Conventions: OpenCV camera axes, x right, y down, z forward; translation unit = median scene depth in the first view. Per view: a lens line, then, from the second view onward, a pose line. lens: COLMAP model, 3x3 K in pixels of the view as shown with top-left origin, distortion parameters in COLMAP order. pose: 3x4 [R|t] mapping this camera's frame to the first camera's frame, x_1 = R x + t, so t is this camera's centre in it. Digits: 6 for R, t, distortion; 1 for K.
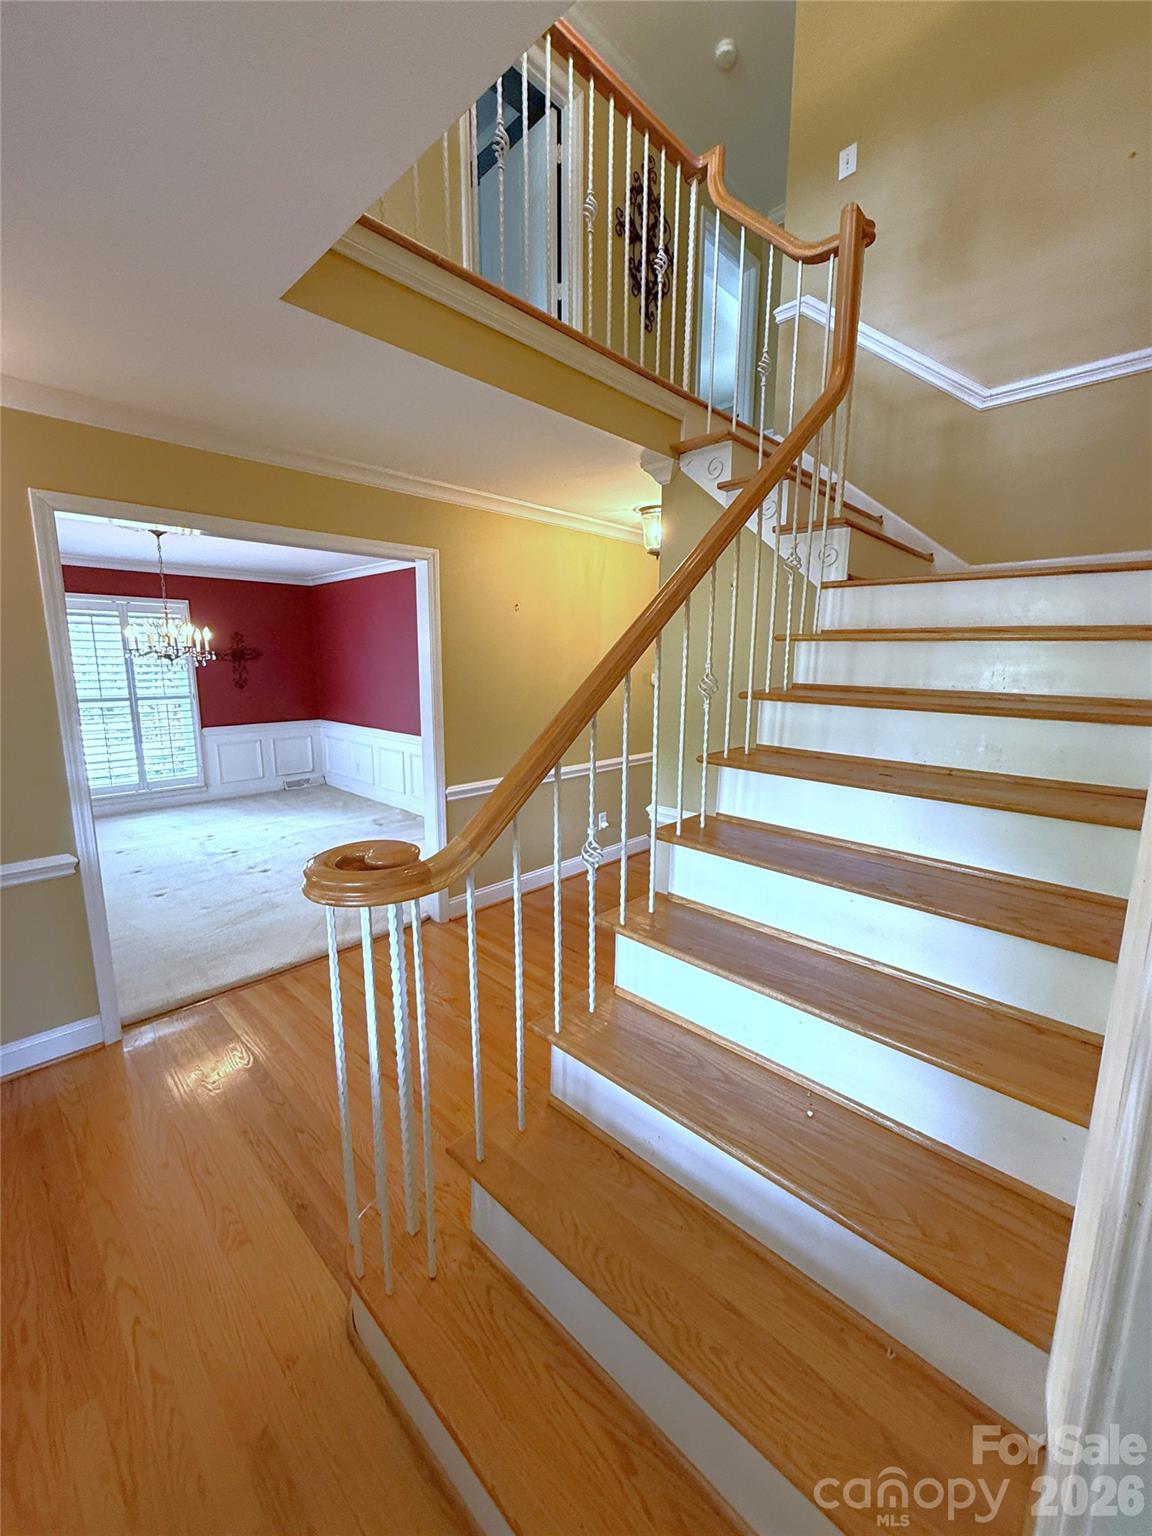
lens RADIAL K [[616.8, 0, 576.4], [0, 616.8, 765.9], [0, 0, 1]] dist [-0.001750, 0.000239]
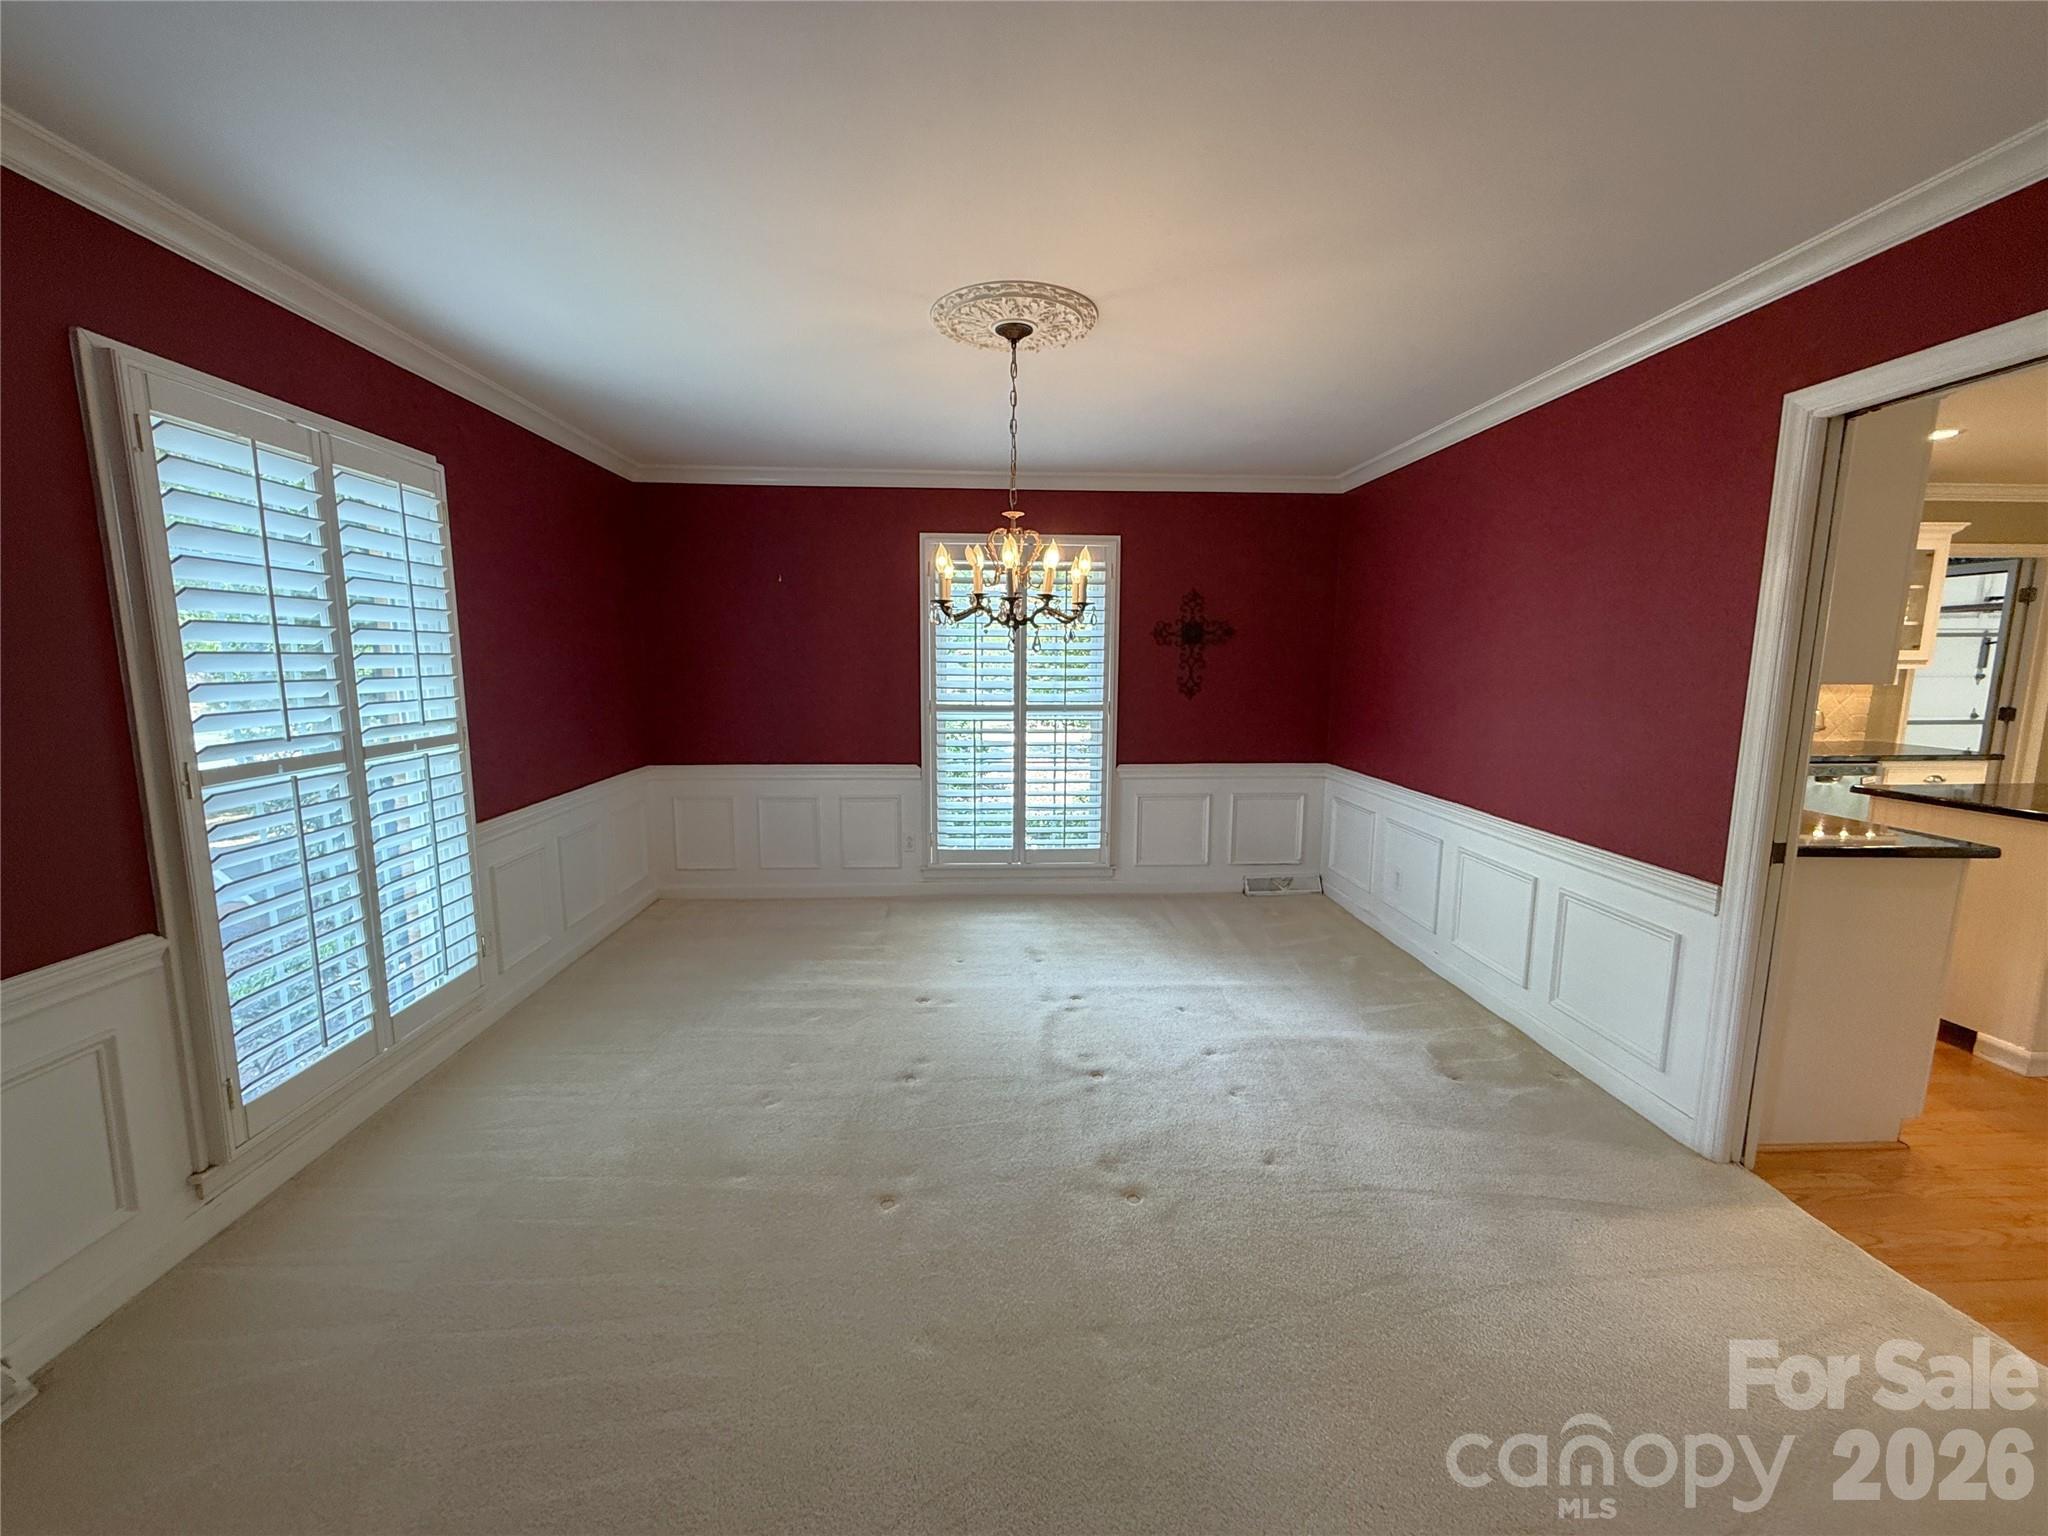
lens RADIAL K [[822.3, 0, 1020.3], [0, 822.3, 768.3], [0, 0, 1]] dist [-0.001750, 0.000239]
pose [[0.730962, 0.091772, -0.676220, -0.182567], [-0.121159, 0.992626, 0.003746, -0.054503], [0.671577, 0.079192, 0.736691, 0.425398]]
